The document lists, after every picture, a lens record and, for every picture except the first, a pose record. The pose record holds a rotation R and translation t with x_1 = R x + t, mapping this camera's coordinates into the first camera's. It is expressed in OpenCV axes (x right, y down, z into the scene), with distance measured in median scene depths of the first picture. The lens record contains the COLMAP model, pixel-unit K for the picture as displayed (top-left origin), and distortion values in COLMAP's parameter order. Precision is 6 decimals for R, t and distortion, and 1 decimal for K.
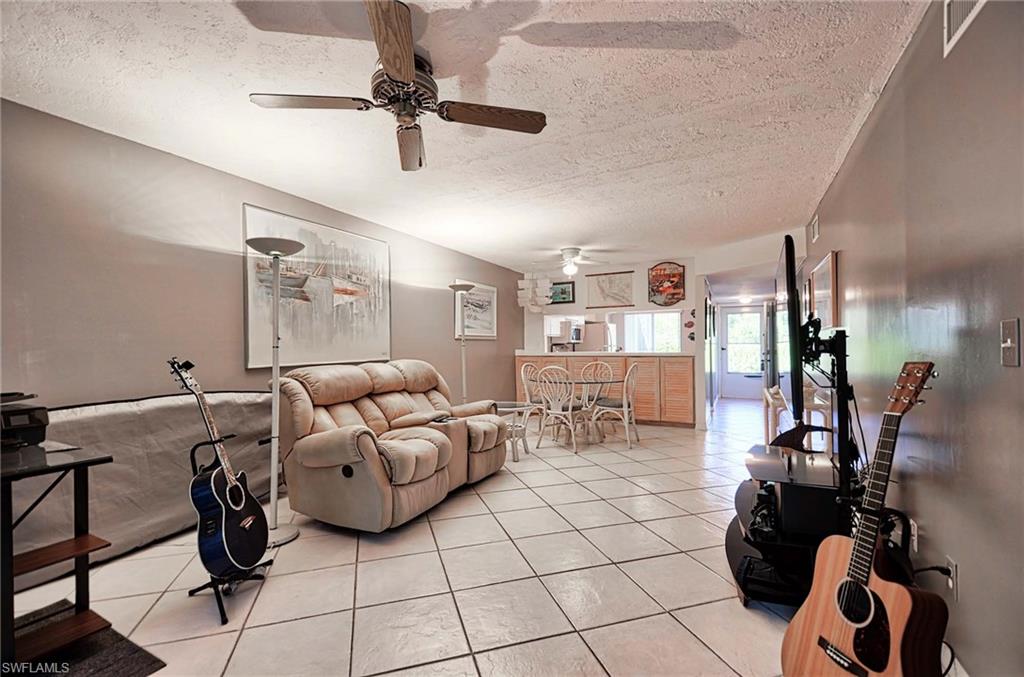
lens RADIAL K [[450.8, 0, 510.8], [0, 450.8, 339.3], [0, 0, 1]] dist [-0.000290, -0.001539]
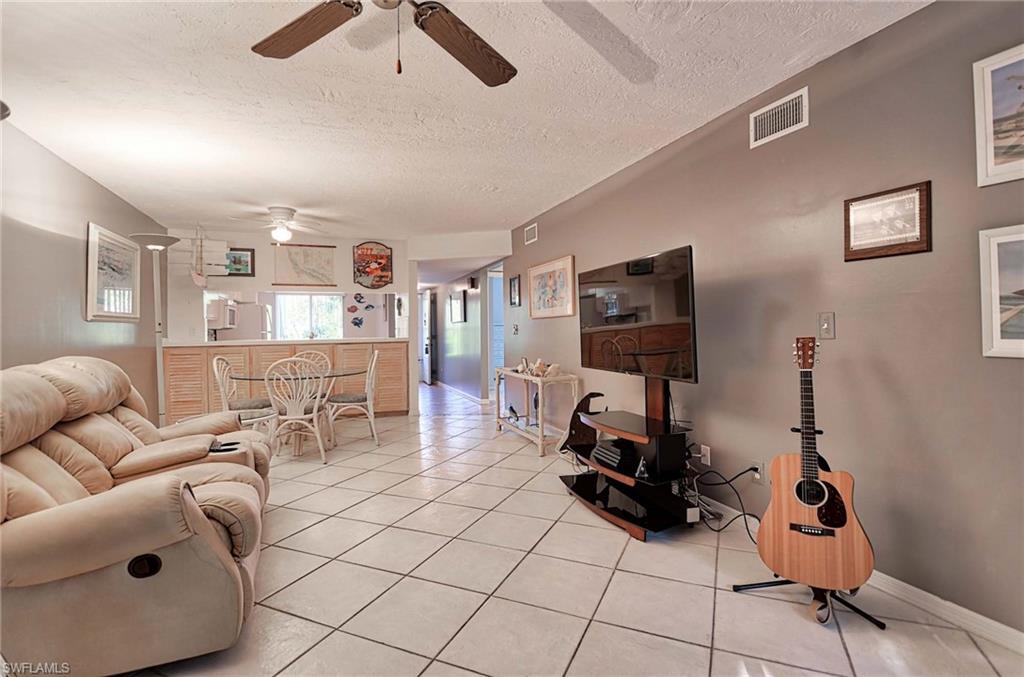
lens RADIAL K [[478.0, 0, 528.0], [0, 478.0, 318.7], [0, 0, 1]] dist [0.003057, -0.000715]
pose [[0.649456, 0.017982, 0.760186, -0.200666], [-0.007559, 0.999824, -0.017192, 0.002839], [-0.760361, 0.005419, 0.649478, 0.115614]]
